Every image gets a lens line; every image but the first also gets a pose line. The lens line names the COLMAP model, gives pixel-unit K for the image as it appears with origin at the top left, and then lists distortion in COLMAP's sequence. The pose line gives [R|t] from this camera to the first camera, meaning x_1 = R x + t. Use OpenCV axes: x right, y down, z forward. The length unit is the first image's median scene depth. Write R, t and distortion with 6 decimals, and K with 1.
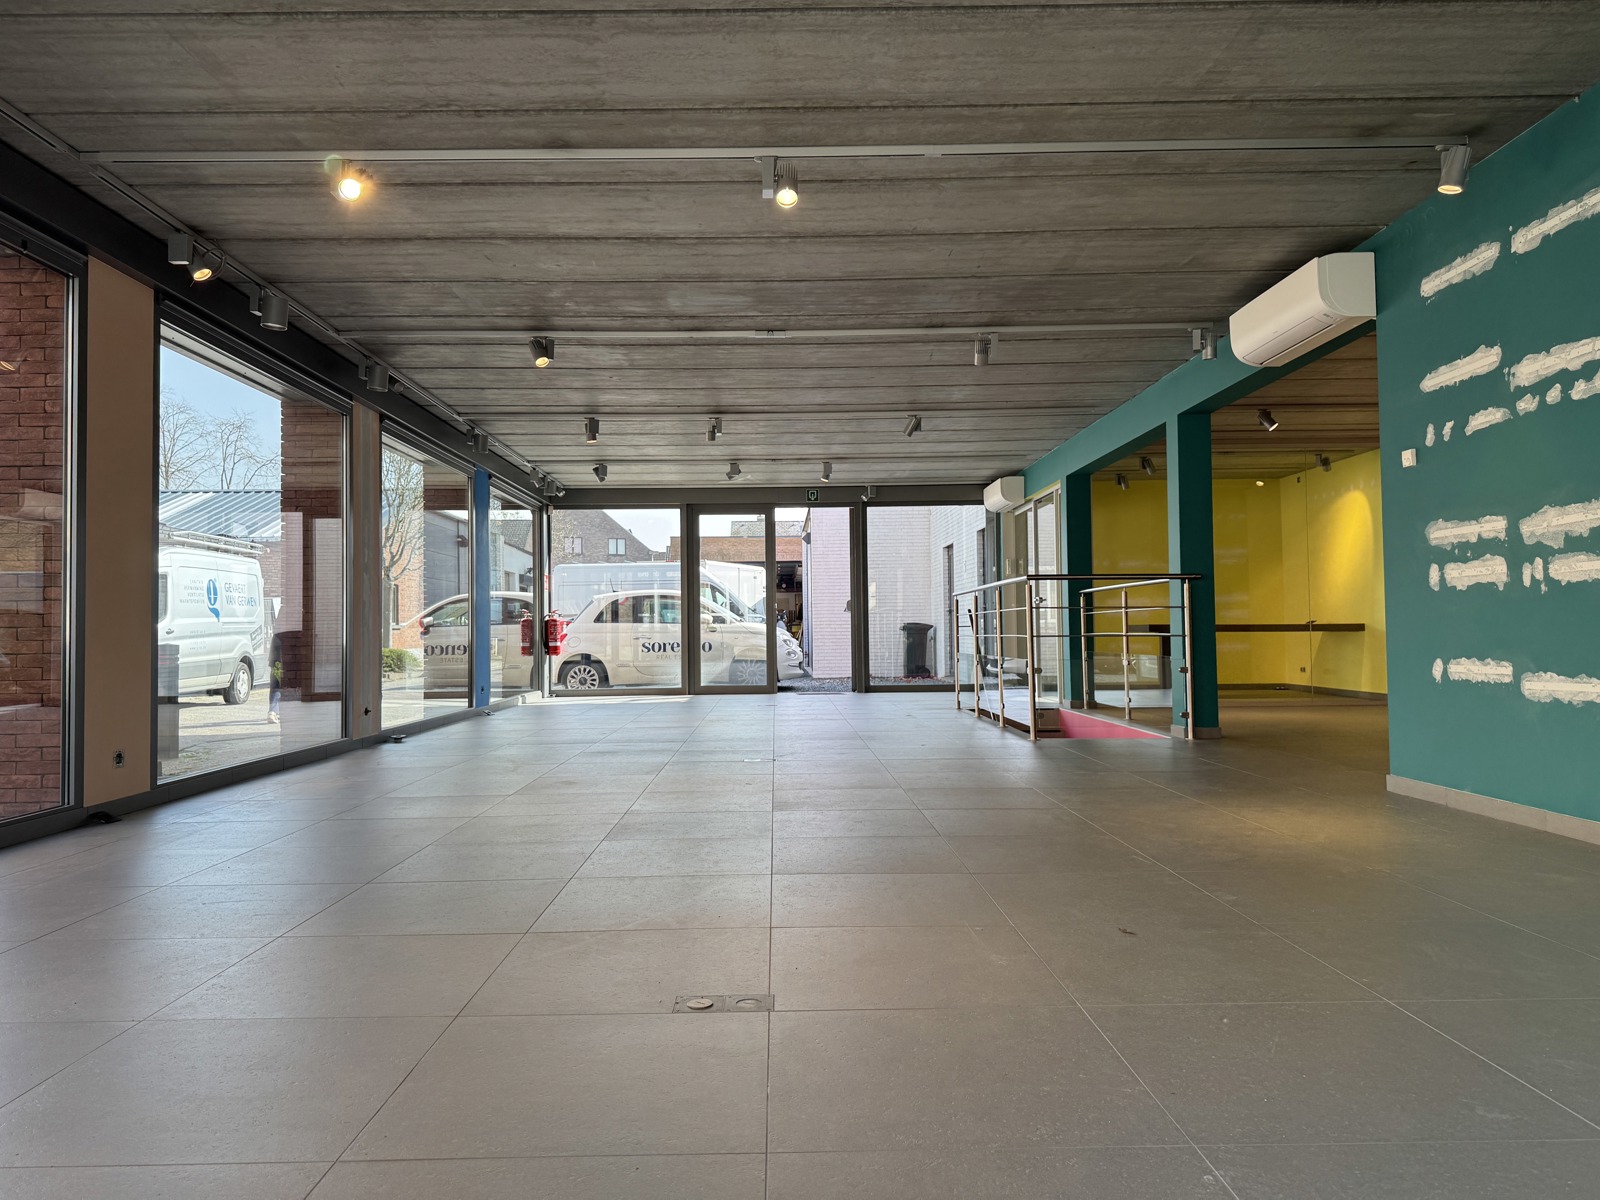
lens RADIAL K [[1130.1, 0, 790.3], [0, 1130.1, 599.6], [0, 0, 1]] dist [0.049879, -0.053474]
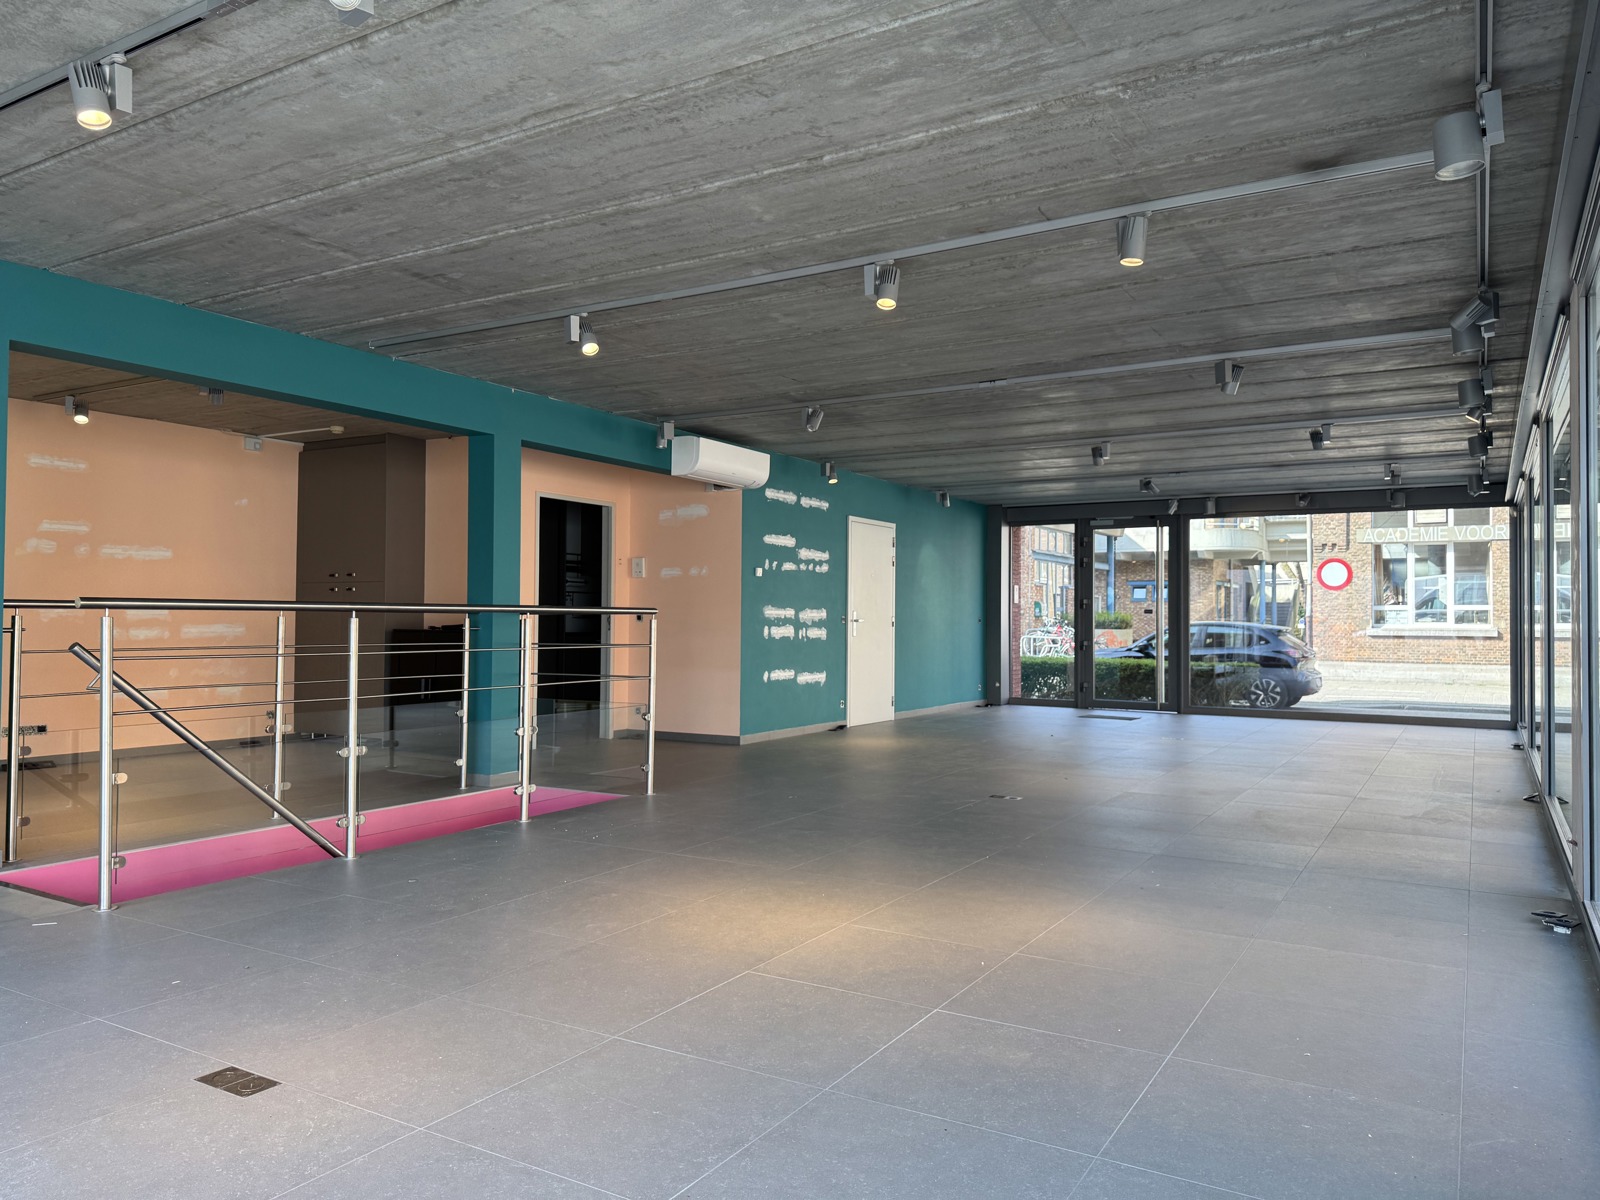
lens RADIAL K [[1130.1, 0, 798.8], [0, 1130.1, 600.8], [0, 0, 1]] dist [0.049879, -0.053474]
pose [[-0.859494, 0.014689, 0.510934, -0.440324], [-0.011233, 0.998803, -0.047612, 0.016493], [-0.511022, -0.046661, -0.858300, 2.221558]]
